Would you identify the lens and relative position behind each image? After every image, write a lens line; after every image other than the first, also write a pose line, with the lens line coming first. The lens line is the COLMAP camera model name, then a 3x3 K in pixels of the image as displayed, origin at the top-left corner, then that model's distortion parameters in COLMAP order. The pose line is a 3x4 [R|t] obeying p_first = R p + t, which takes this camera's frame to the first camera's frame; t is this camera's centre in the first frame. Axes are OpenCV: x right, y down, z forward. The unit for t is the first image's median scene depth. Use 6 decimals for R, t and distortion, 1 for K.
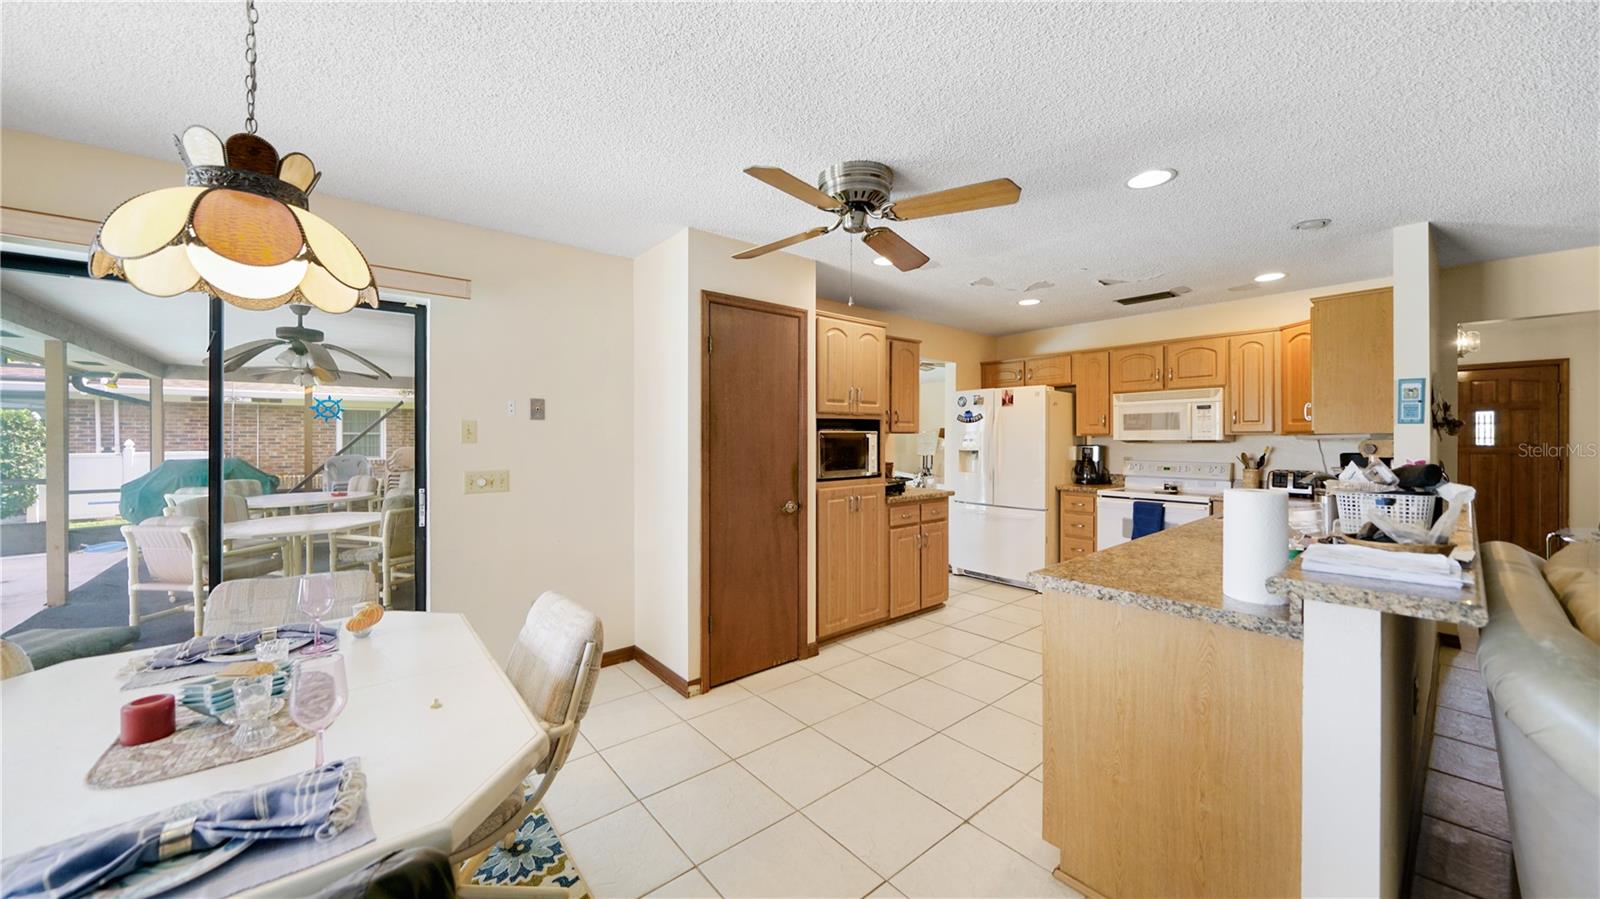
lens RADIAL K [[567.8, 0, 806.5], [0, 567.8, 456.2], [0, 0, 1]] dist [-0.000248, -0.000025]
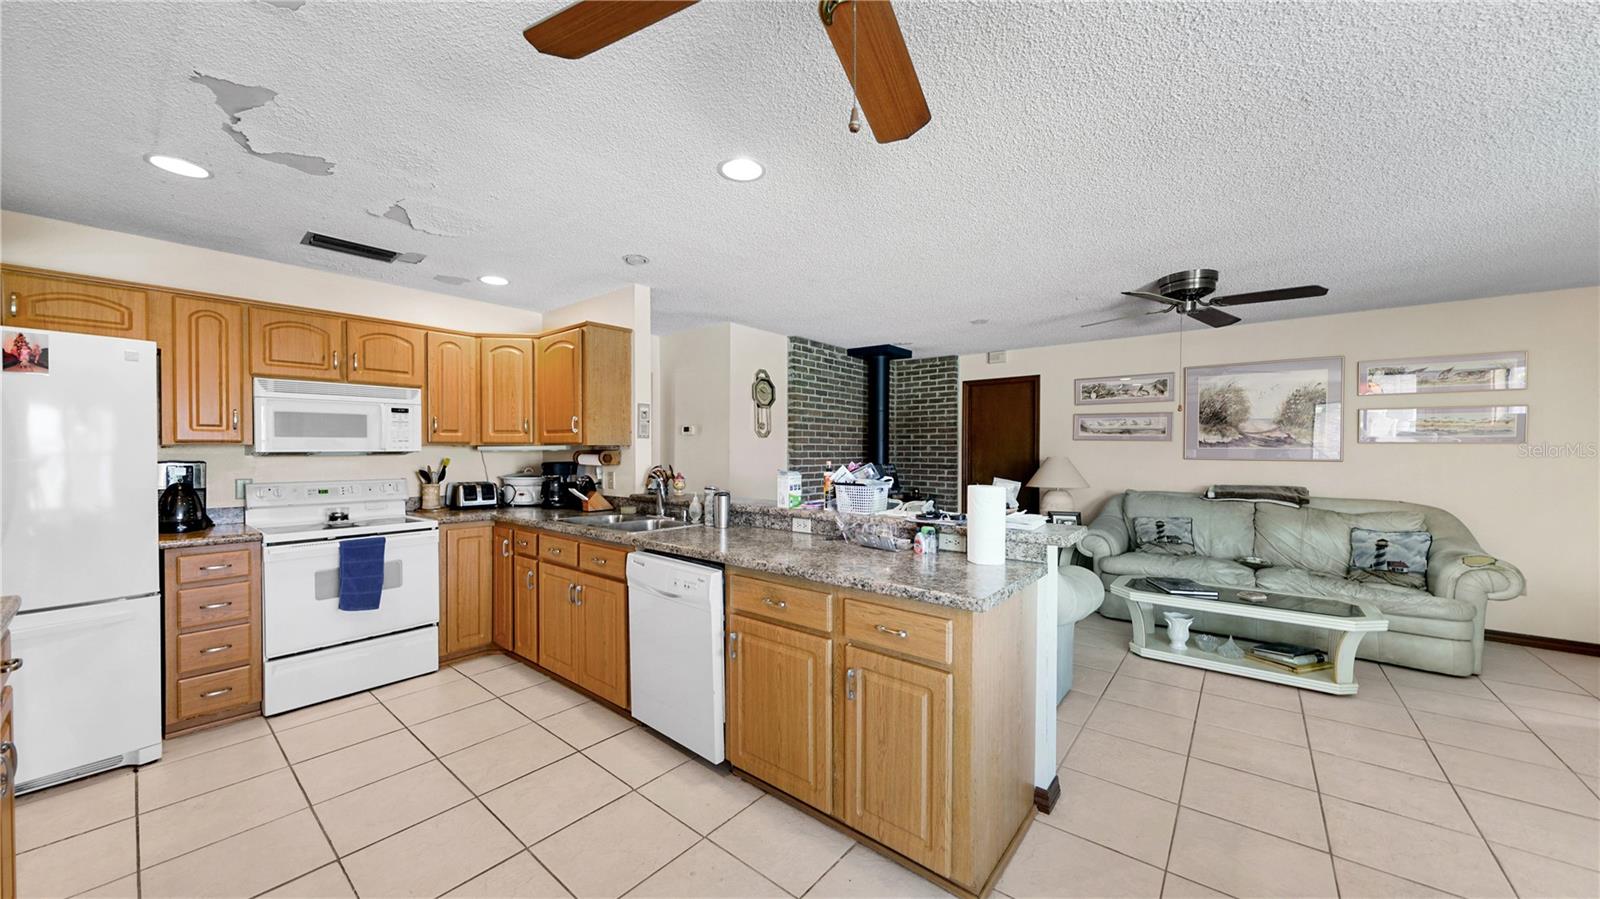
lens RADIAL K [[554.4, 0, 800.0], [0, 554.4, 449.5], [0, 0, 1]] dist [-0.001382, -0.000108]
pose [[-0.167044, 0.000561, 0.985949, -0.164649], [0.030816, 0.999514, 0.004652, -0.017221], [-0.985468, 0.031160, -0.166980, 0.572286]]
